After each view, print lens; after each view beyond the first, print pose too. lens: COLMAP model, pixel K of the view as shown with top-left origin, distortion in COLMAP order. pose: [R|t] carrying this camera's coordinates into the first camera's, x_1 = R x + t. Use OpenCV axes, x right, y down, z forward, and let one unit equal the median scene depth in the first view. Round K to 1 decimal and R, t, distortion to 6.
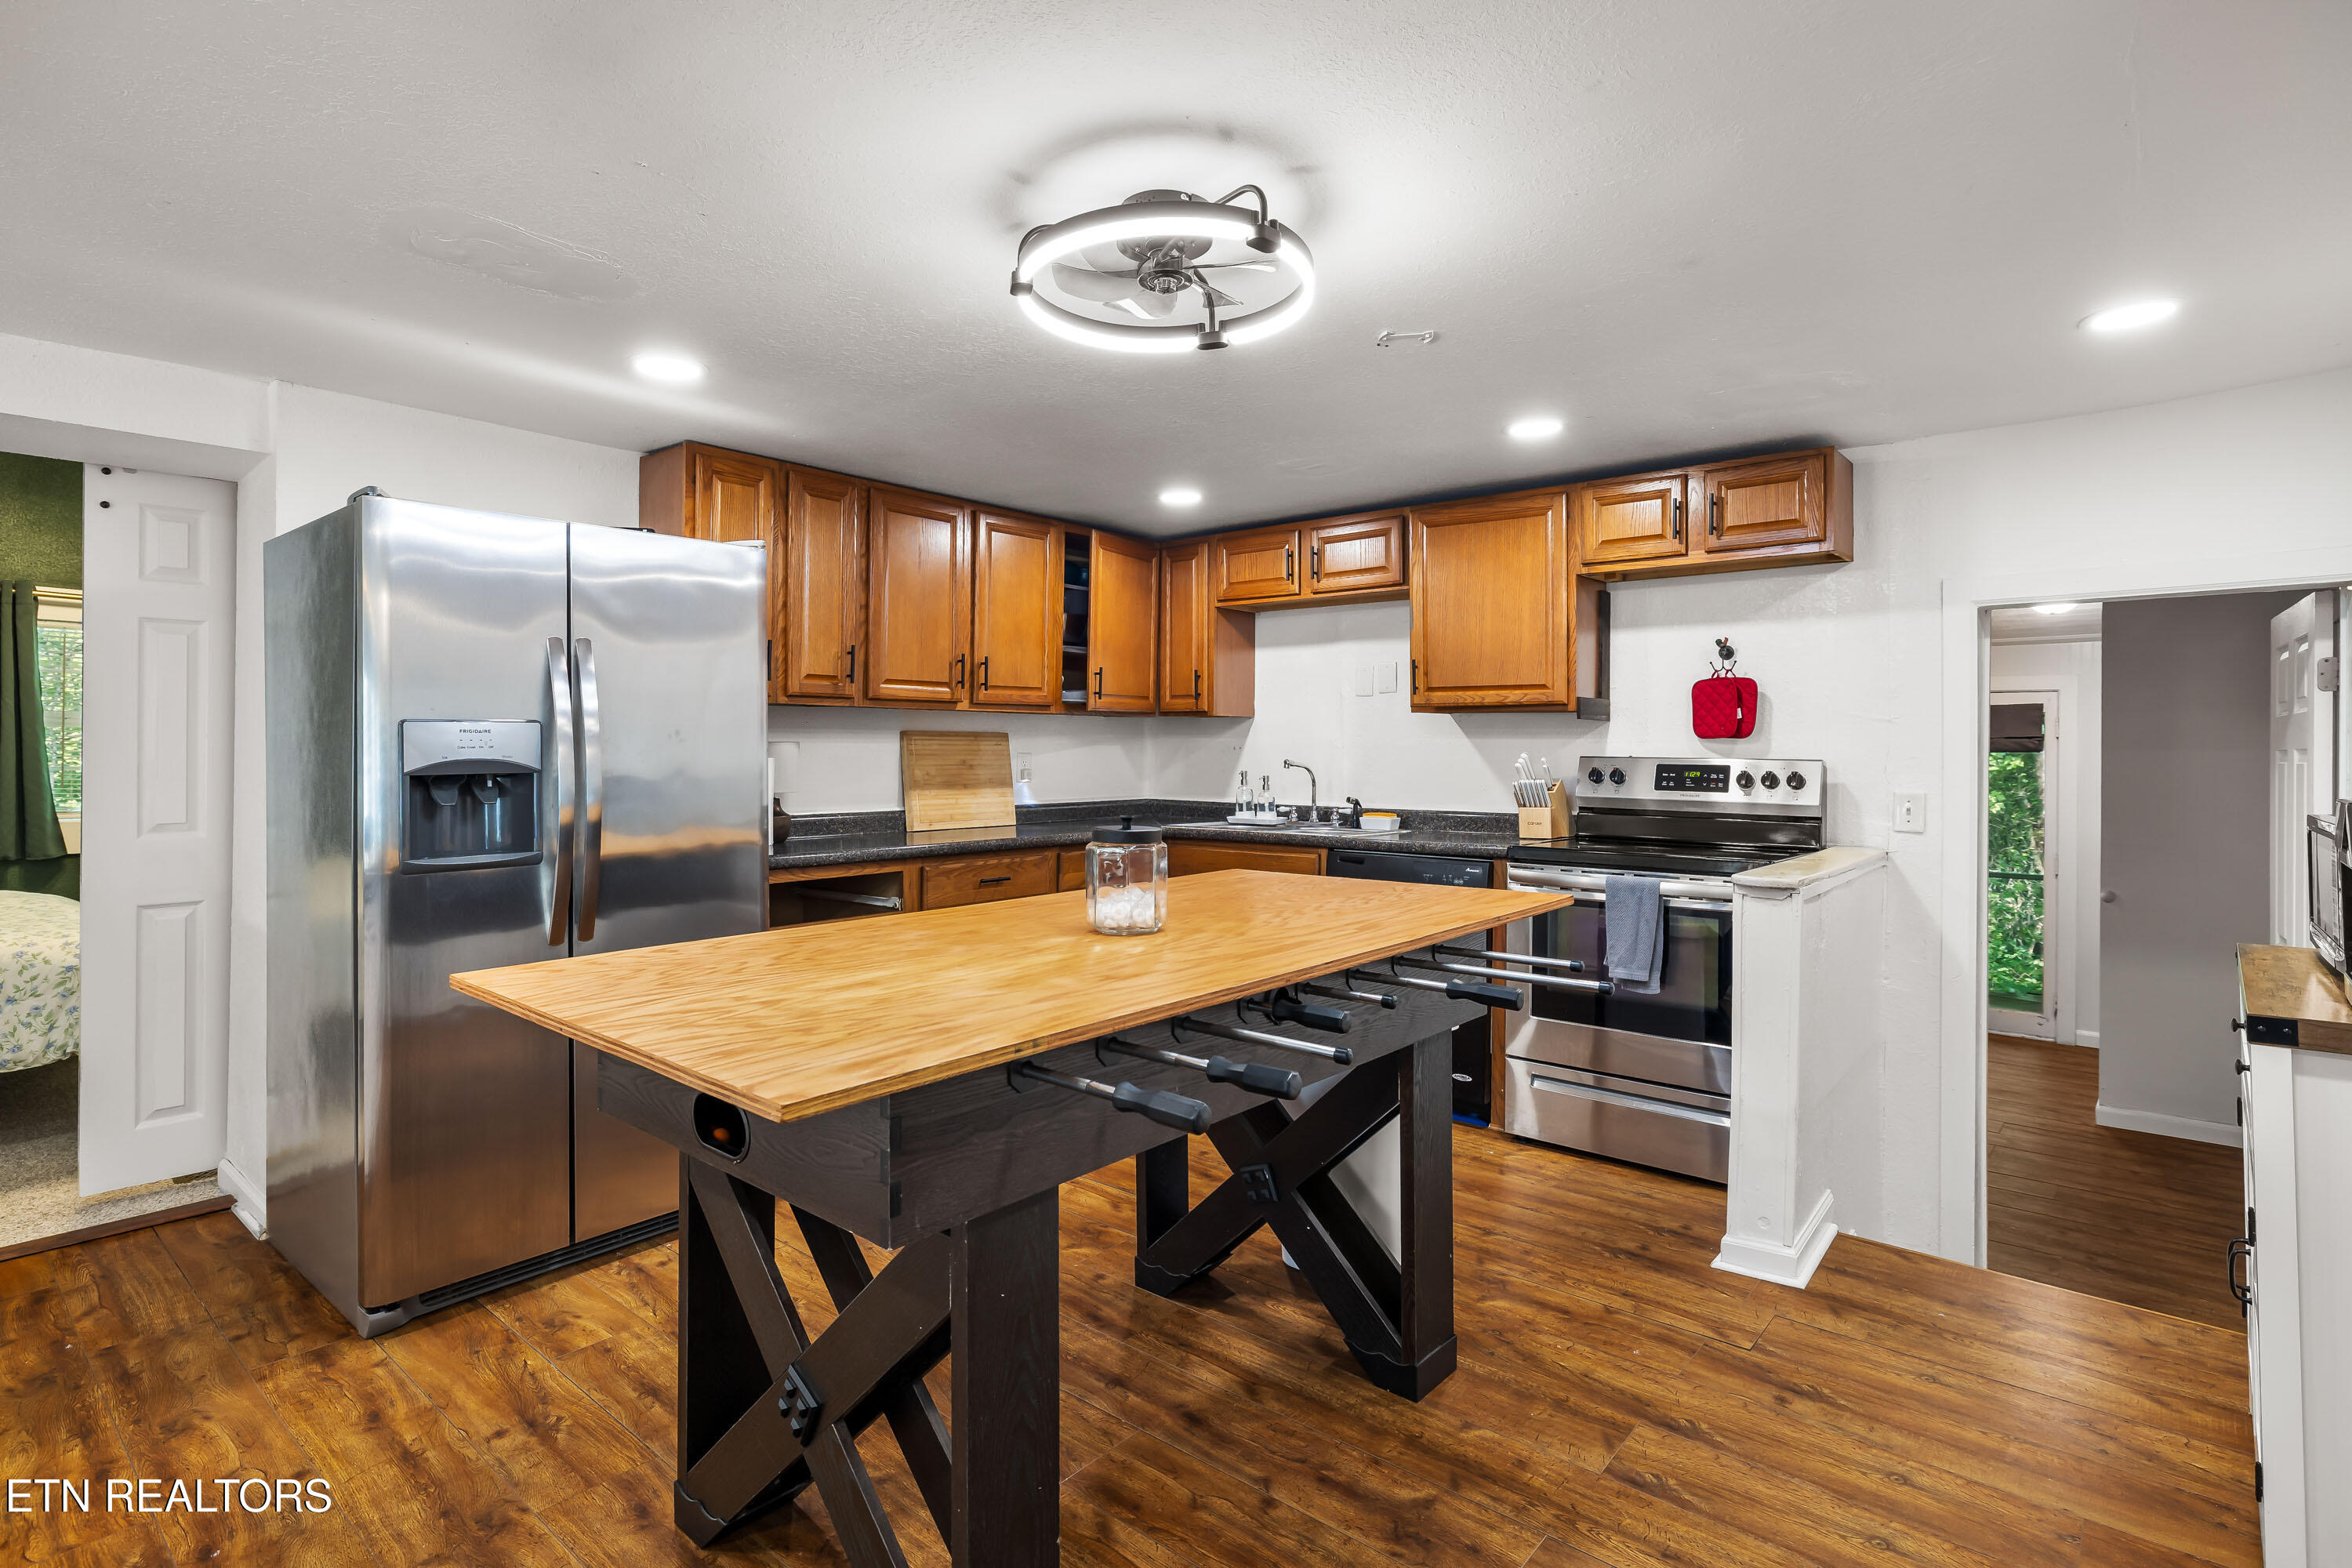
lens RADIAL K [[1124.8, 0, 1166.9], [0, 1124.8, 739.5], [0, 0, 1]] dist [-0.001631, -0.000402]
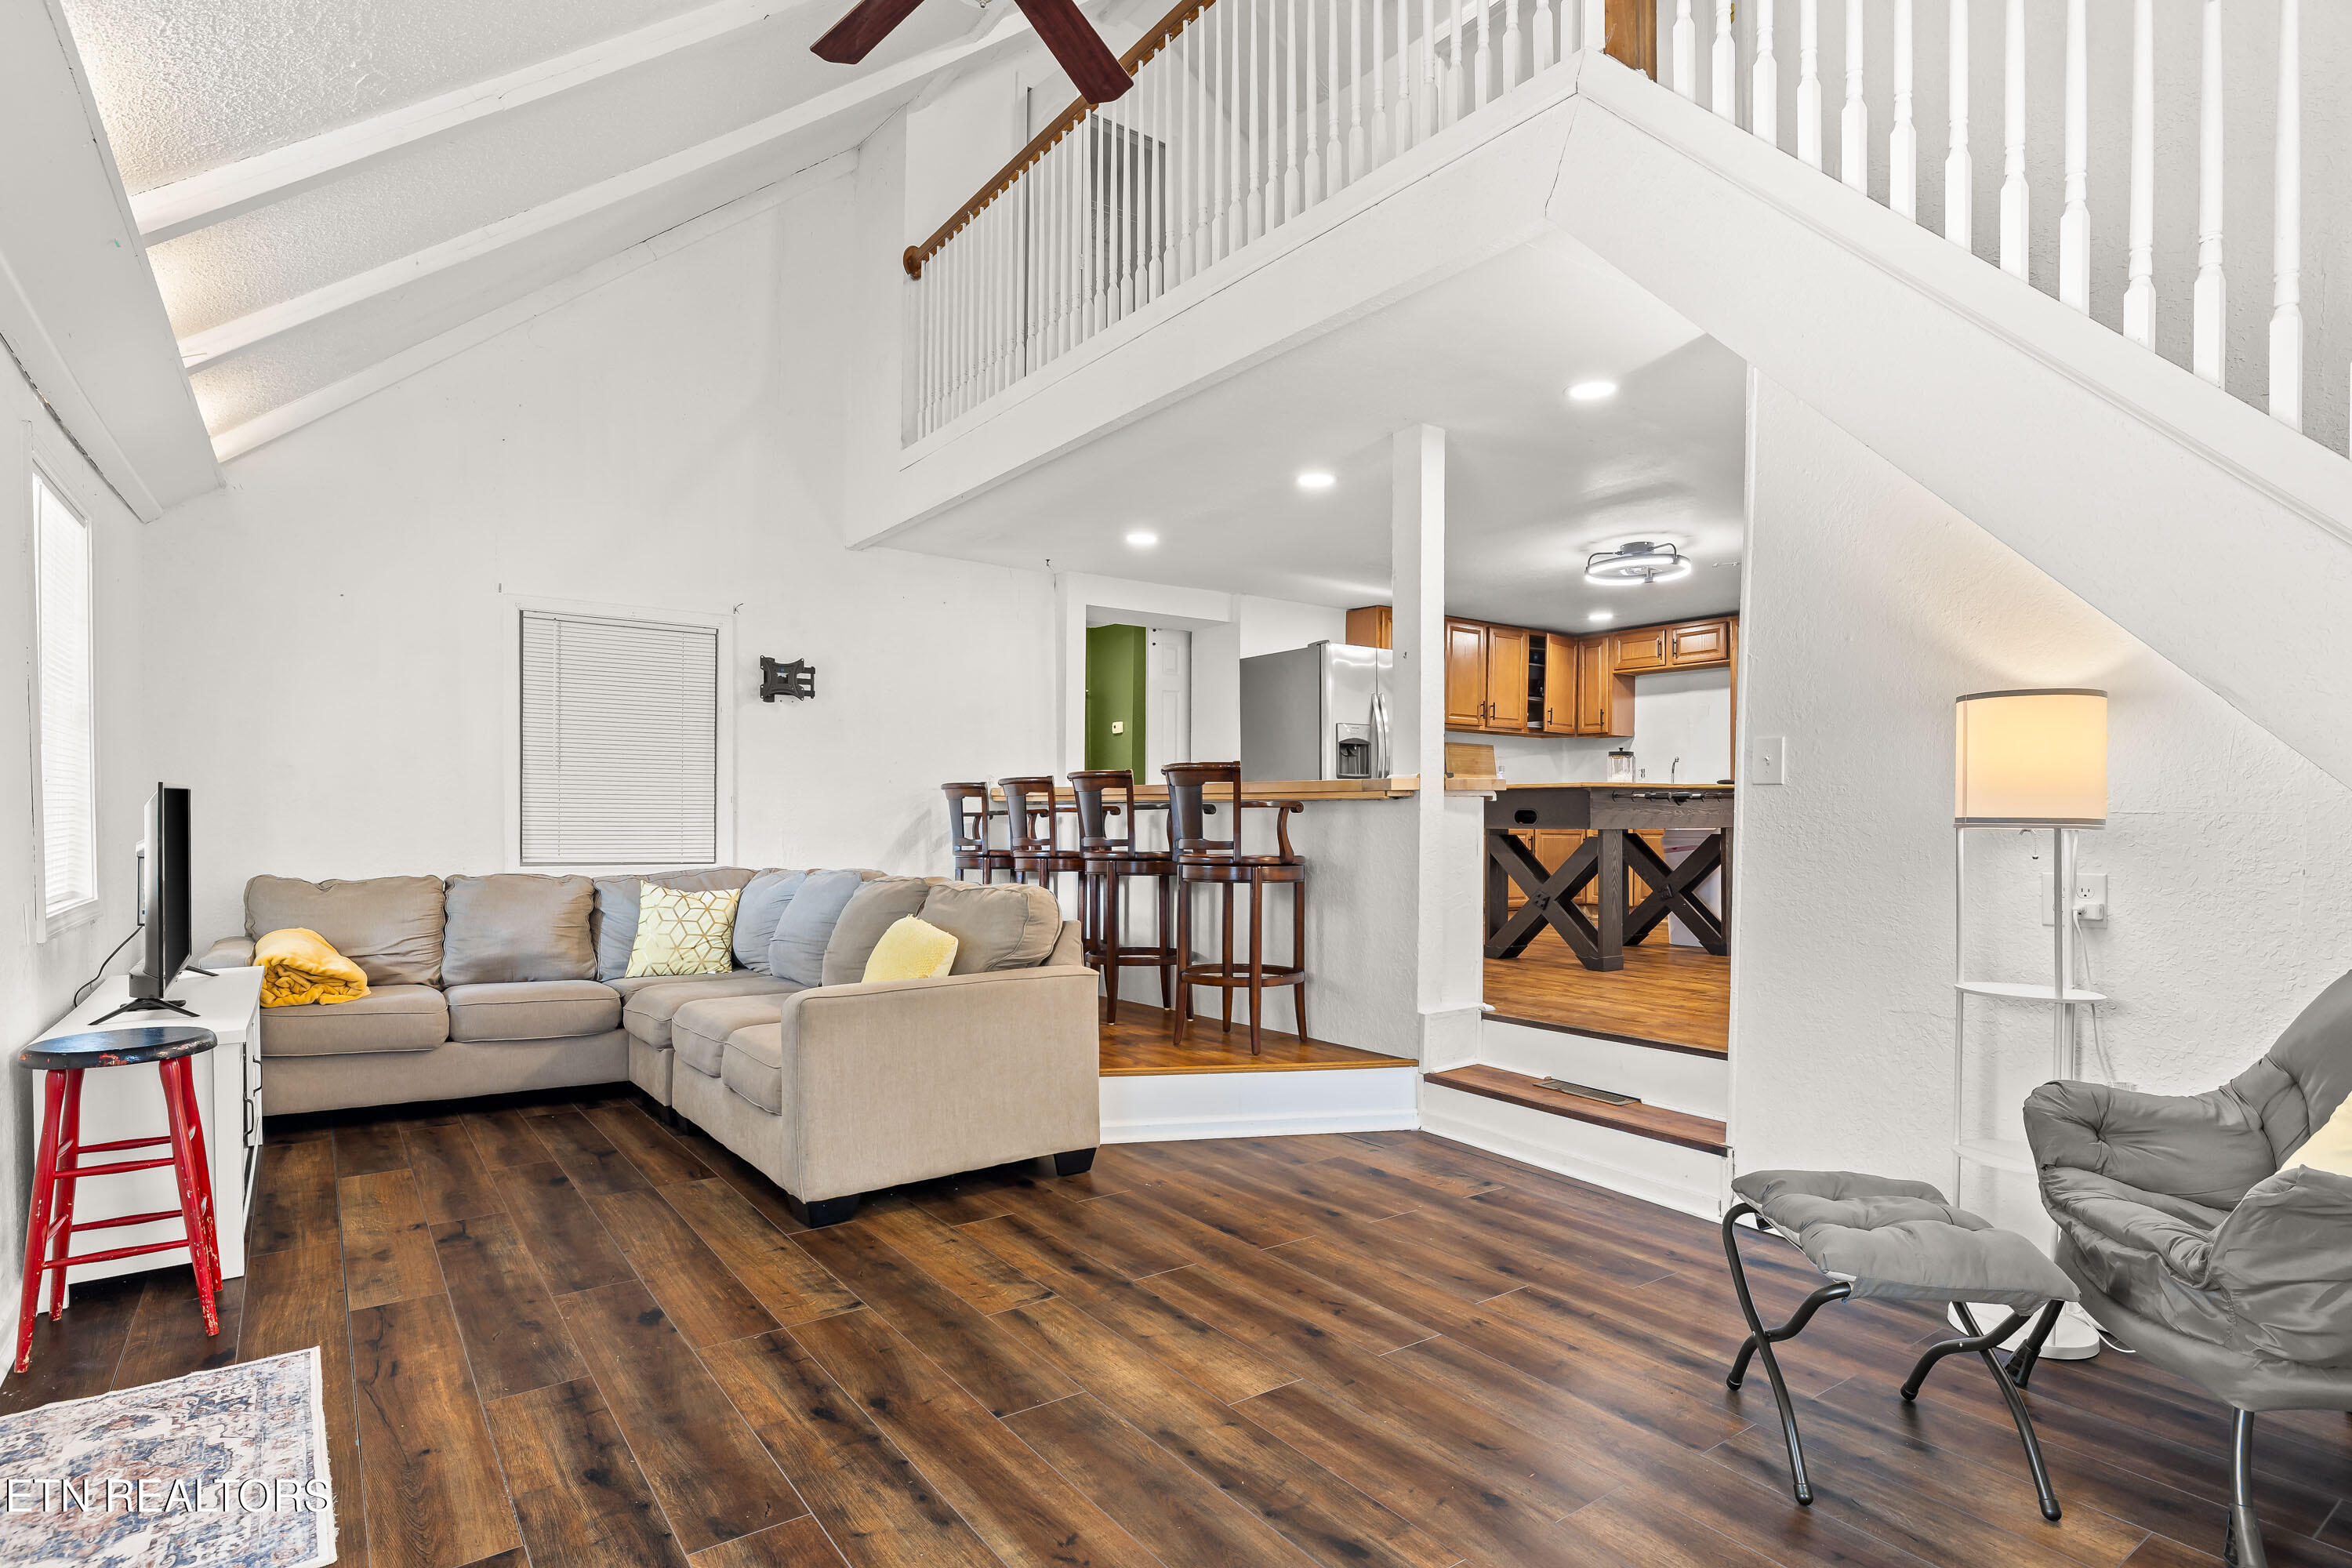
lens RADIAL K [[1212.4, 0, 1187.3], [0, 1212.4, 823.4], [0, 0, 1]] dist [-0.000681, -0.000087]
pose [[0.976143, 0.003678, -0.217097, -0.207131], [-0.001079, 0.999926, 0.012087, 0.101091], [0.217125, -0.011564, 0.976075, -1.064295]]
